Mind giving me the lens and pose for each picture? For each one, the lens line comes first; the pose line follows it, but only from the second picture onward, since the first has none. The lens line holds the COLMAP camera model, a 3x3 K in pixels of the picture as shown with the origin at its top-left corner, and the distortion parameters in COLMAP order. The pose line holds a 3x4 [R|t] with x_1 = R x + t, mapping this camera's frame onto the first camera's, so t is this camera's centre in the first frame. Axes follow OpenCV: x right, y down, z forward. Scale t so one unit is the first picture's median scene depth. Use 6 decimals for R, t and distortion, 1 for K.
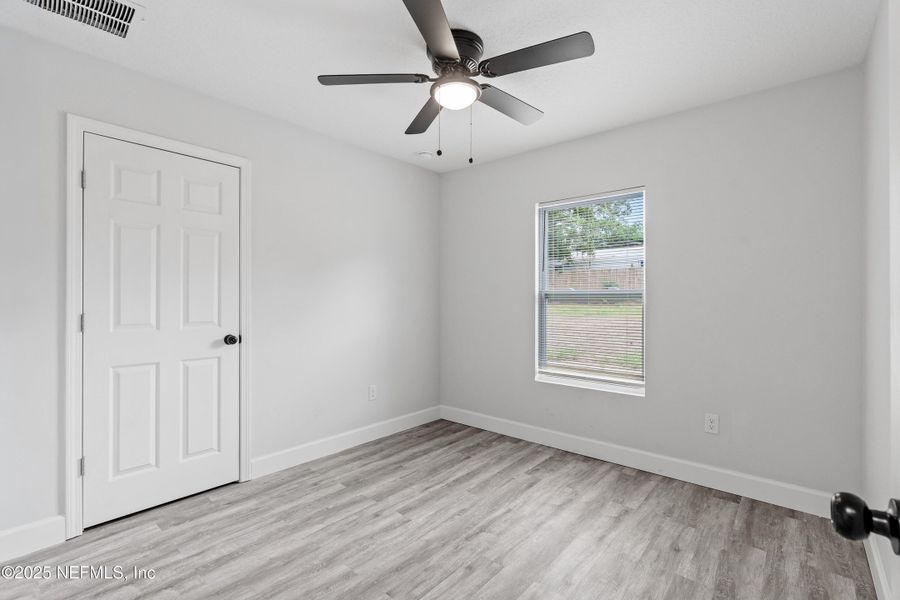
lens RADIAL K [[409.8, 0, 449.0], [0, 409.8, 298.3], [0, 0, 1]] dist [-0.006151, 0.001057]
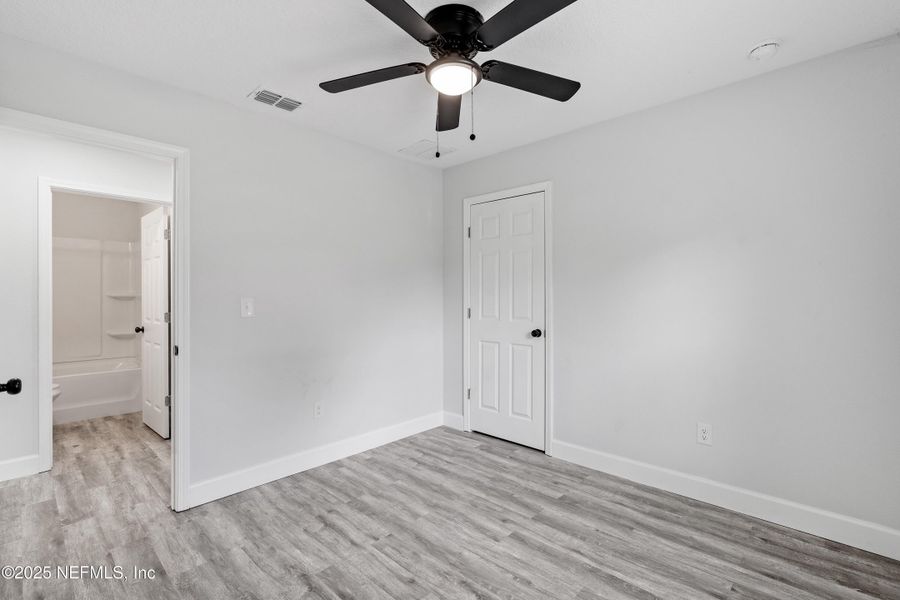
lens RADIAL K [[409.8, 0, 449.0], [0, 409.8, 298.3], [0, 0, 1]] dist [-0.006151, 0.001057]
pose [[-0.054589, 0.001406, -0.998508, 0.757084], [0.009199, 0.999957, 0.000905, -0.006274], [0.998467, -0.009136, -0.054599, 0.861389]]
